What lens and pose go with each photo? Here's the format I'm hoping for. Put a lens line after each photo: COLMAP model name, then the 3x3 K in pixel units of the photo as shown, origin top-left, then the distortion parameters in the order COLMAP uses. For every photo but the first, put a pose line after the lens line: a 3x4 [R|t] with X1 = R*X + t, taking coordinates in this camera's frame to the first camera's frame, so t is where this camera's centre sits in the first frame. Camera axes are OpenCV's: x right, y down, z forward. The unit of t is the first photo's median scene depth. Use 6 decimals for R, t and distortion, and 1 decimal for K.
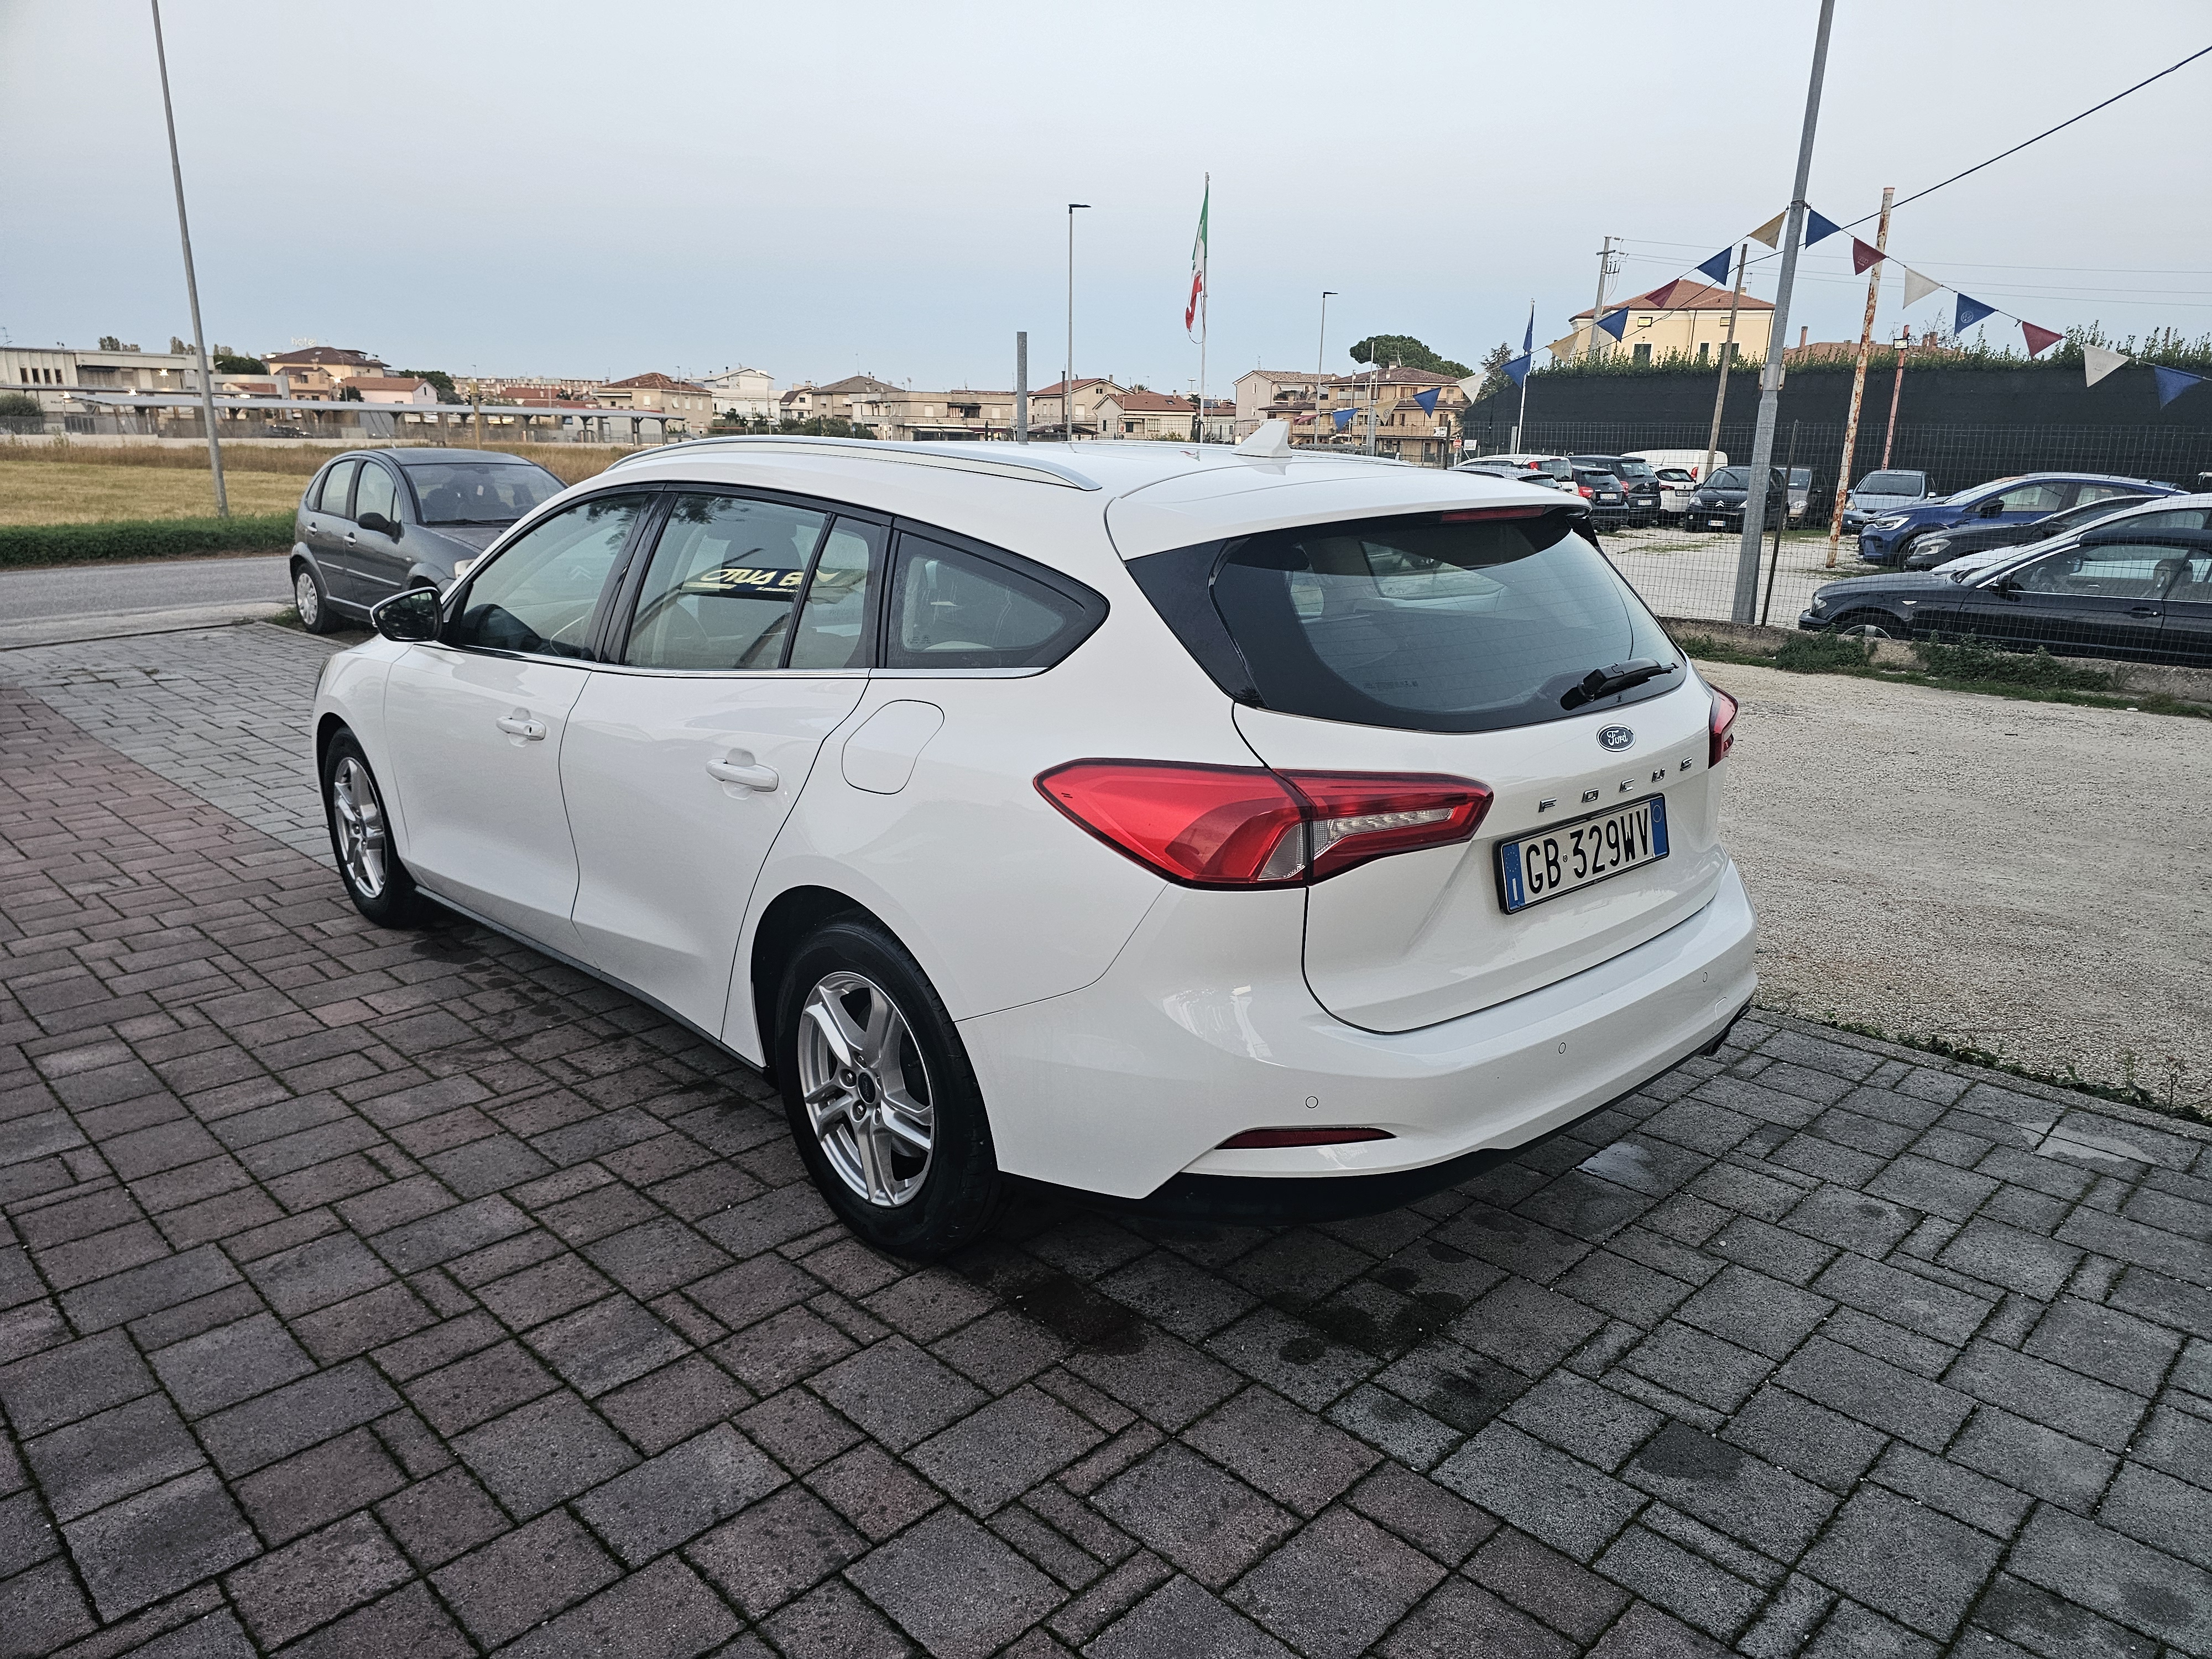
lens RADIAL K [[1482.1, 0, 1130.6], [0, 1482.1, 845.8], [0, 0, 1]] dist [0.056891, -0.055489]
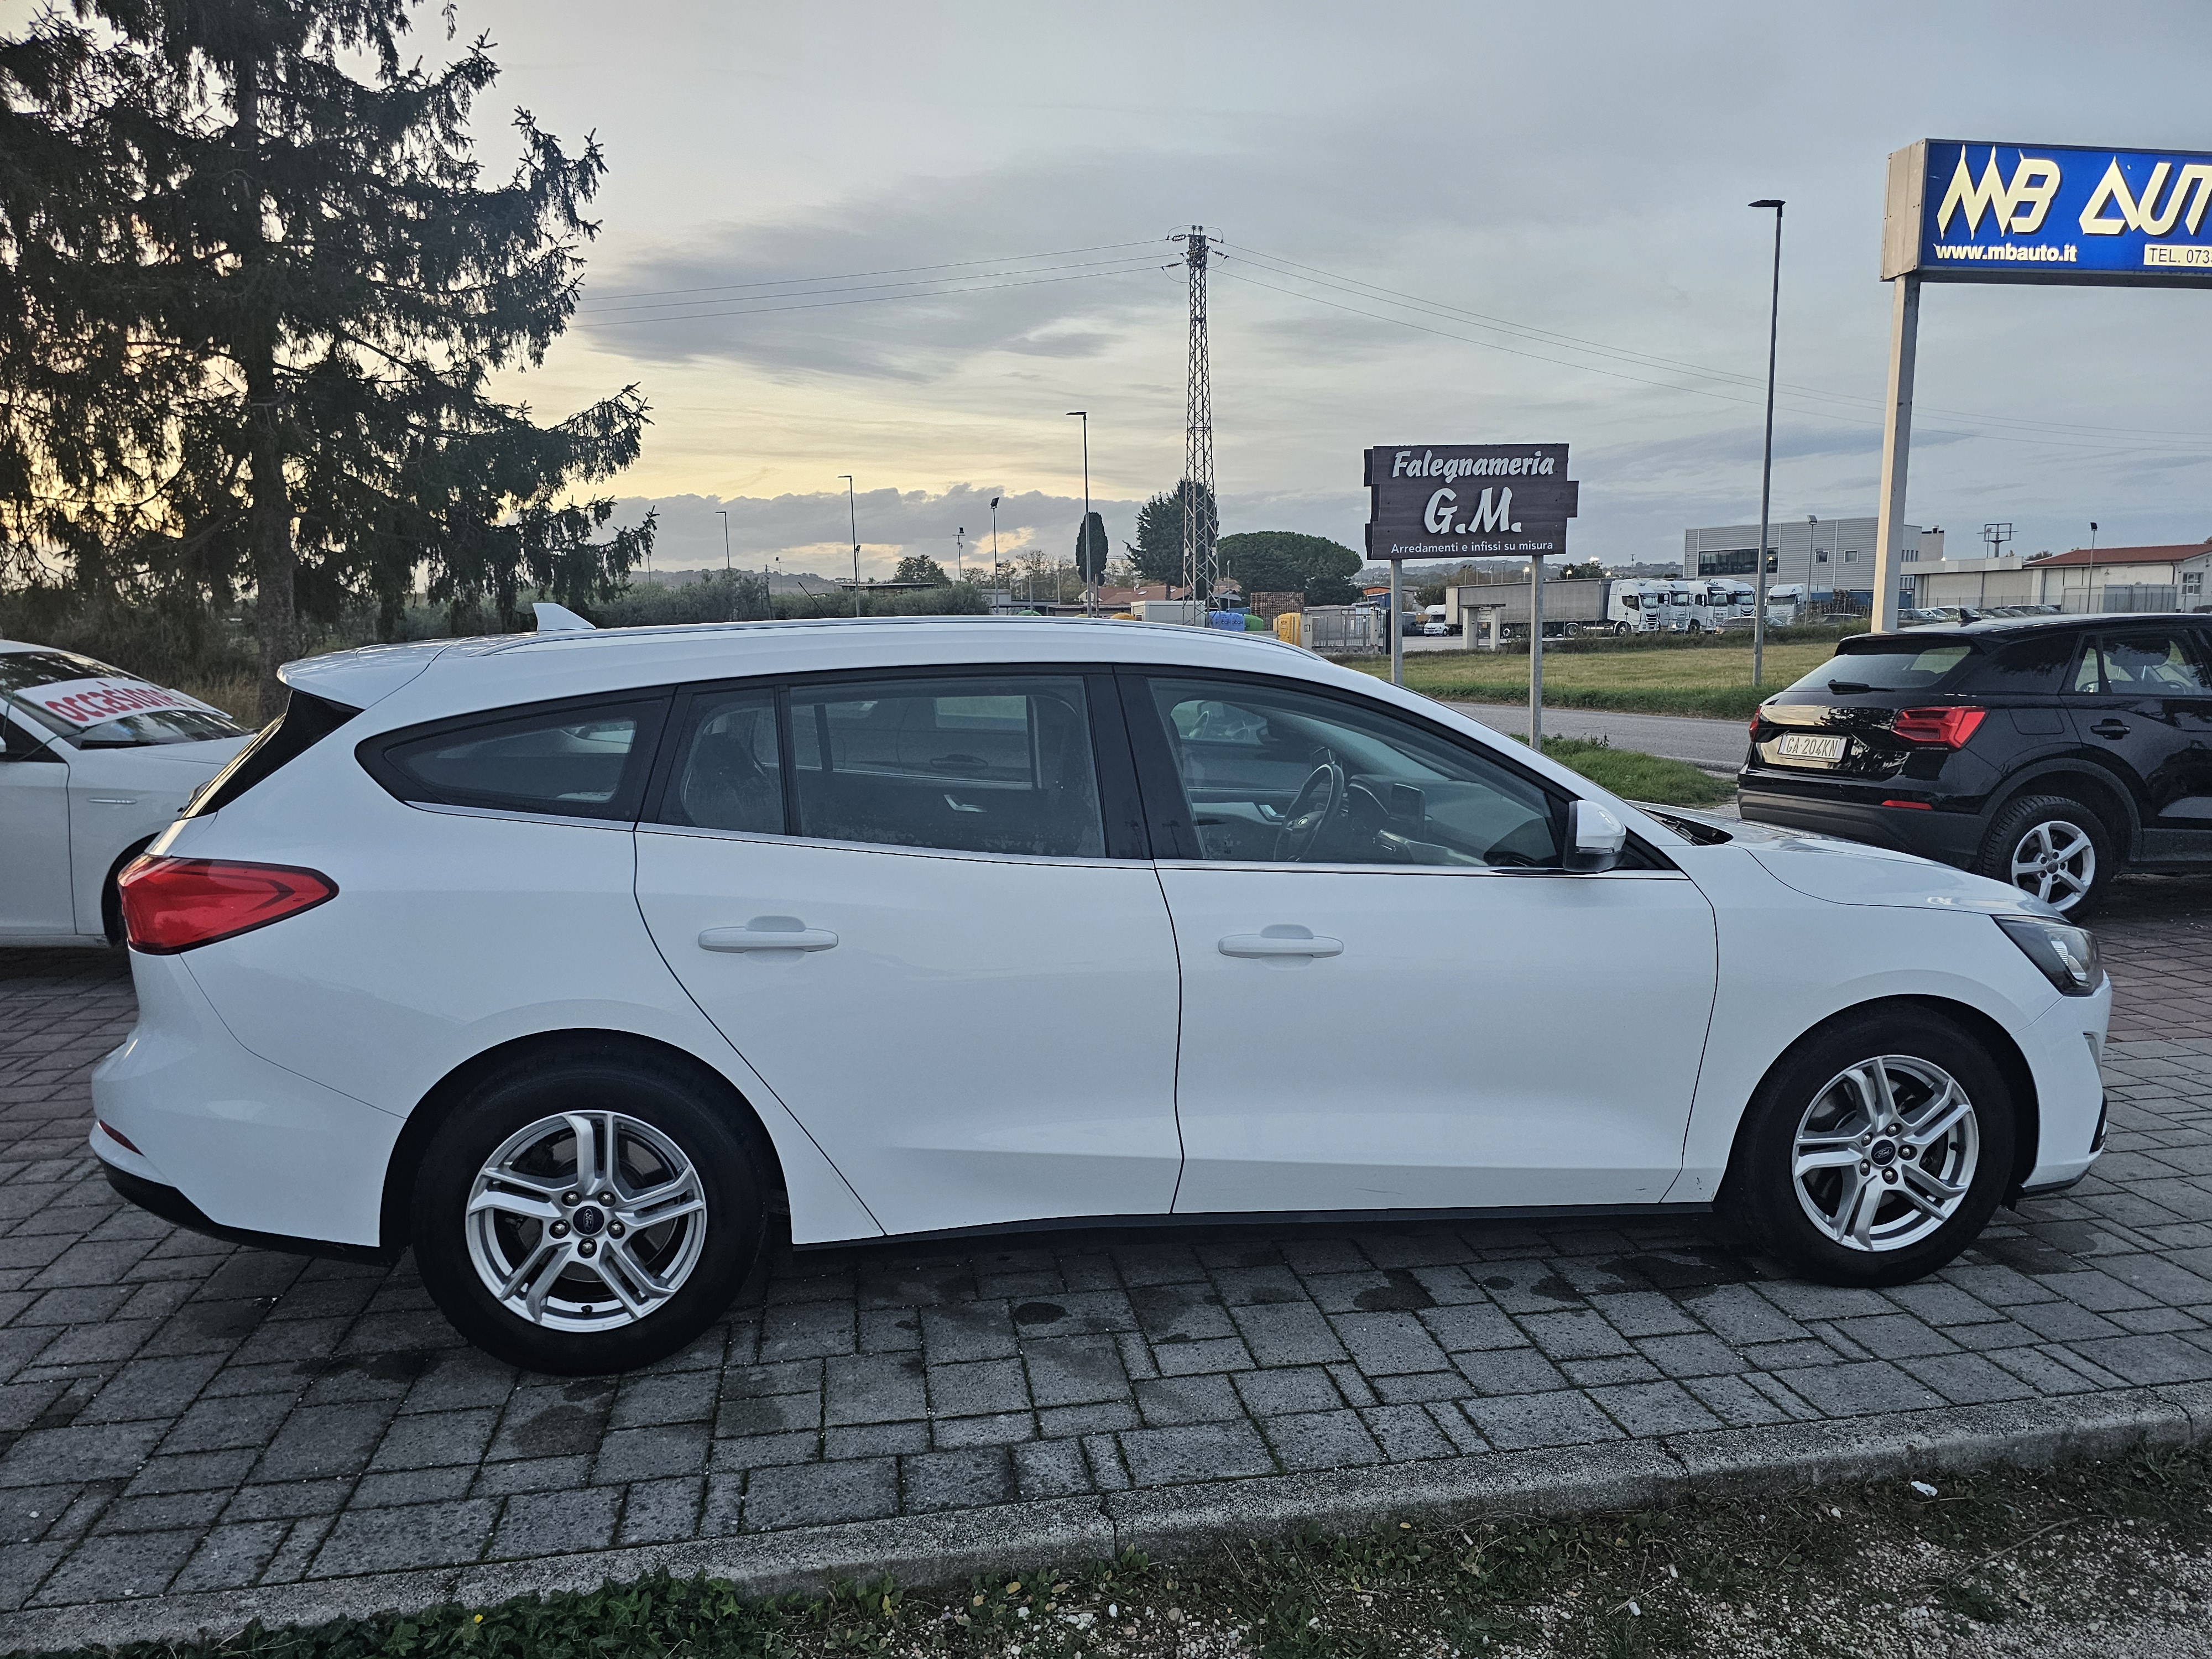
lens RADIAL K [[1482.1, 0, 1113.6], [0, 1482.1, 846.8], [0, 0, 1]] dist [0.056891, -0.055489]
pose [[-0.578435, 0.113944, -0.807731, 0.705273], [-0.209310, 0.936312, 0.281974, -0.453202], [0.788417, 0.332170, -0.517746, 1.730440]]
